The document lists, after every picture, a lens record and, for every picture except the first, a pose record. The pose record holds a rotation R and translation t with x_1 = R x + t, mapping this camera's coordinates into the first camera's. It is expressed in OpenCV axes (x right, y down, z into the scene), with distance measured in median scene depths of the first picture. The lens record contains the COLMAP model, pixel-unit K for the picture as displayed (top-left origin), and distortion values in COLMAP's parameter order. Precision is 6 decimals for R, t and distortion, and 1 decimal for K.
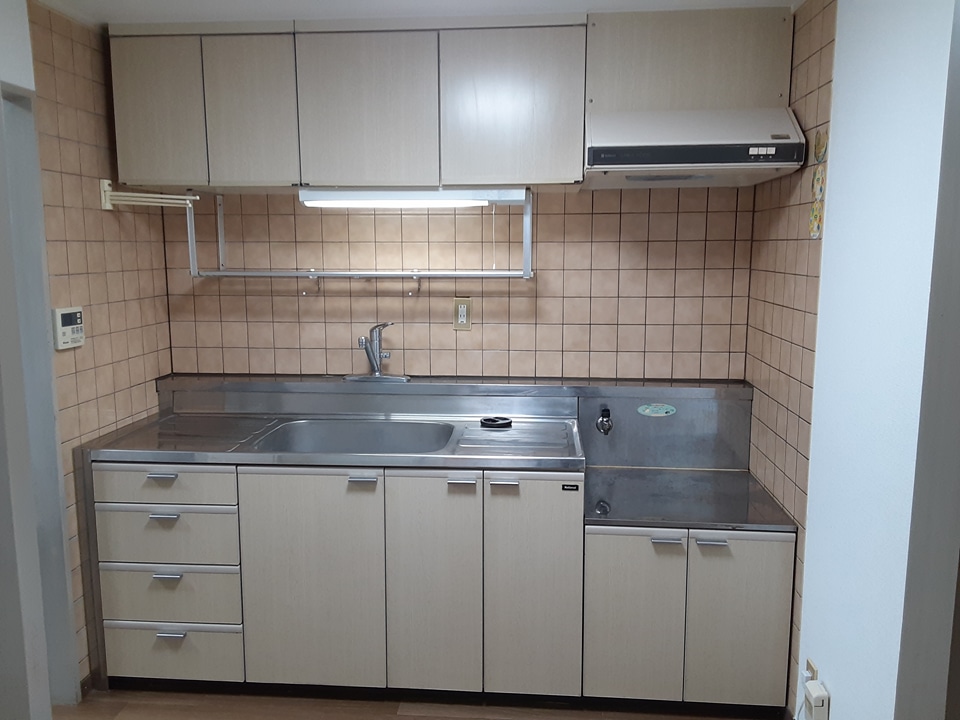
lens RADIAL K [[777.8, 0, 476.7], [0, 777.8, 358.9], [0, 0, 1]] dist [0.140097, -0.214902]
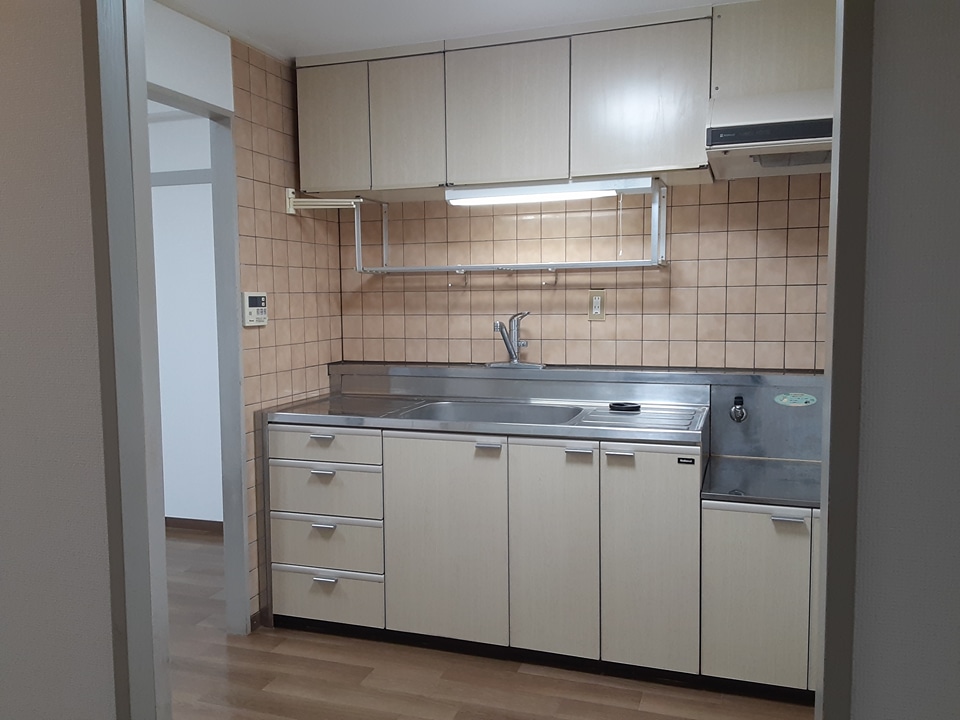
lens RADIAL K [[777.8, 0, 476.7], [0, 777.8, 358.9], [0, 0, 1]] dist [0.140097, -0.214902]
pose [[0.969169, 0.011716, -0.246116, 0.096281], [-0.026408, 0.998054, -0.056482, 0.088658], [0.244976, 0.061240, 0.967593, -0.053845]]
